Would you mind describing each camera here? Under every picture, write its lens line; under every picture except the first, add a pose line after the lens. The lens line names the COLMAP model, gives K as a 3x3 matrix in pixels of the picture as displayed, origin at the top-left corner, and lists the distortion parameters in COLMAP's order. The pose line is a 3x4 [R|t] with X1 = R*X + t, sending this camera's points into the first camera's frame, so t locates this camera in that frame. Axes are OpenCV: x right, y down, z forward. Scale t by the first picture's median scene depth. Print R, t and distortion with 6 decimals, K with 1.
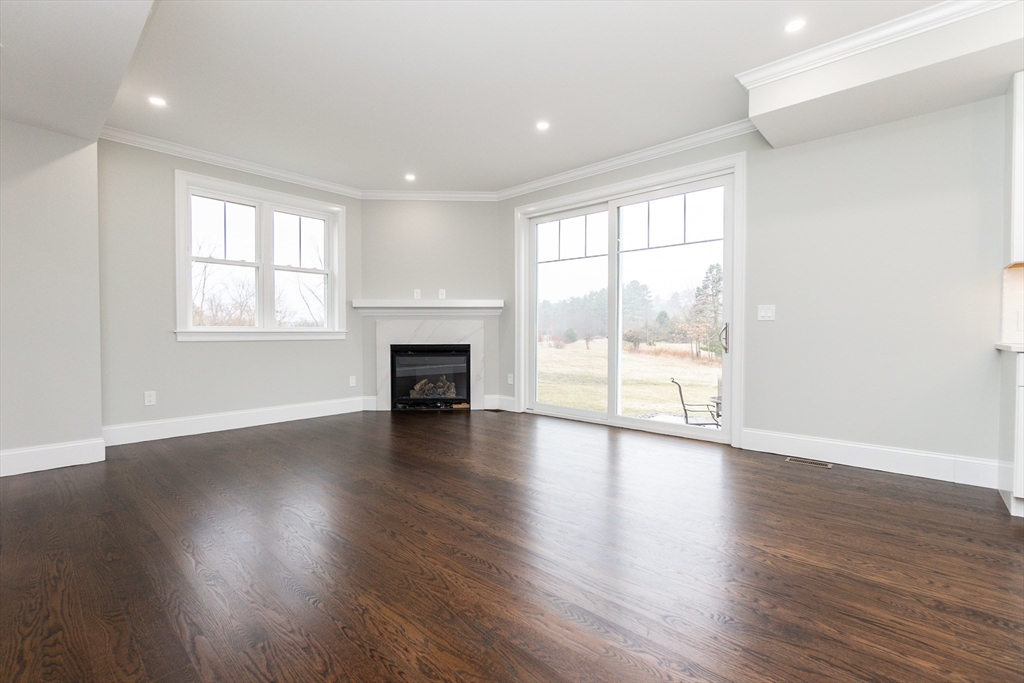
lens RADIAL K [[445.6, 0, 512.0], [0, 445.6, 341.5], [0, 0, 1]] dist [-0.001500, -0.000042]
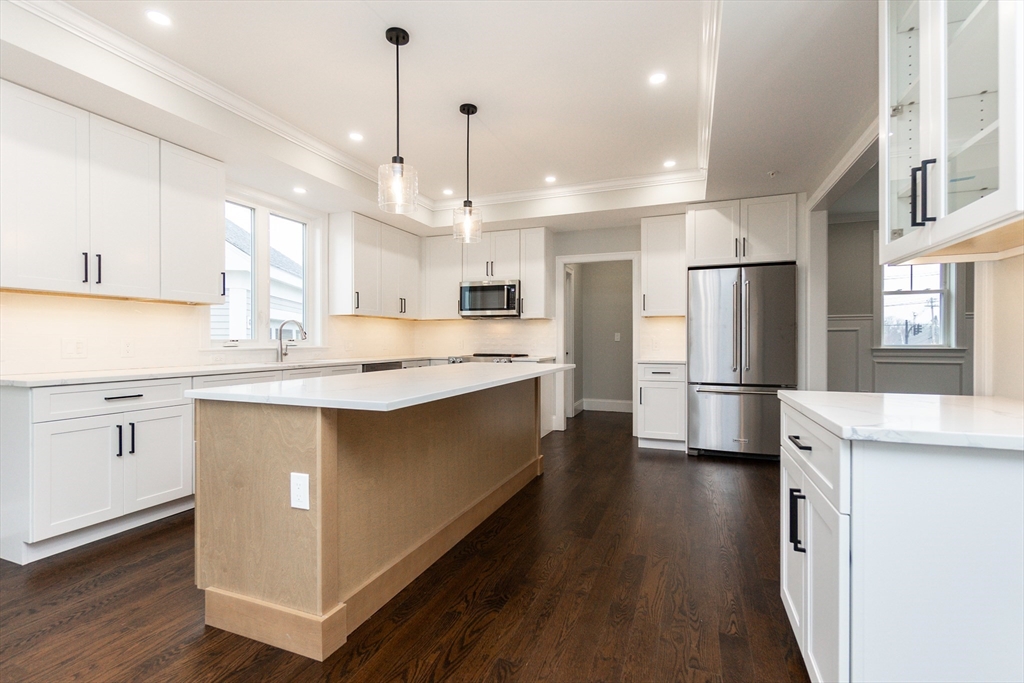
lens RADIAL K [[456.9, 0, 512.0], [0, 456.9, 341.5], [0, 0, 1]] dist [-0.000294, -0.000073]
pose [[-0.353730, 0.001025, 0.935347, -0.108716], [0.020214, 0.999774, 0.006548, -0.054129], [-0.935129, 0.021223, -0.353670, 0.379850]]
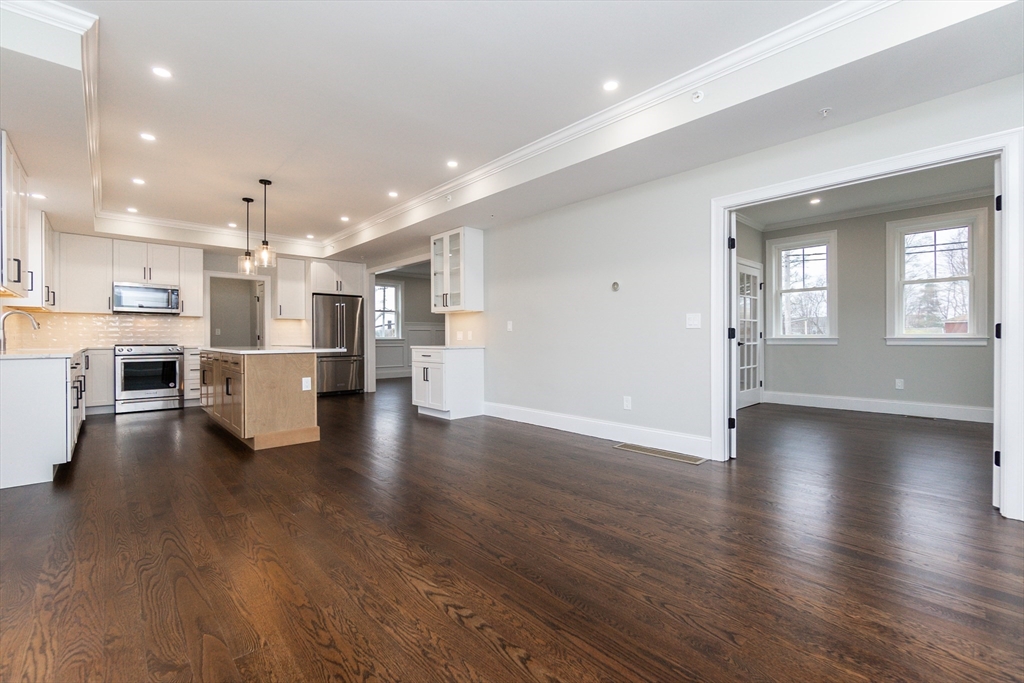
lens RADIAL K [[445.6, 0, 512.0], [0, 445.6, 341.5], [0, 0, 1]] dist [-0.001500, -0.000042]
pose [[-0.995836, 0.004888, 0.091027, -0.363573], [0.007397, 0.999601, 0.027254, -0.052506], [-0.090857, 0.027814, -0.995475, 2.146259]]
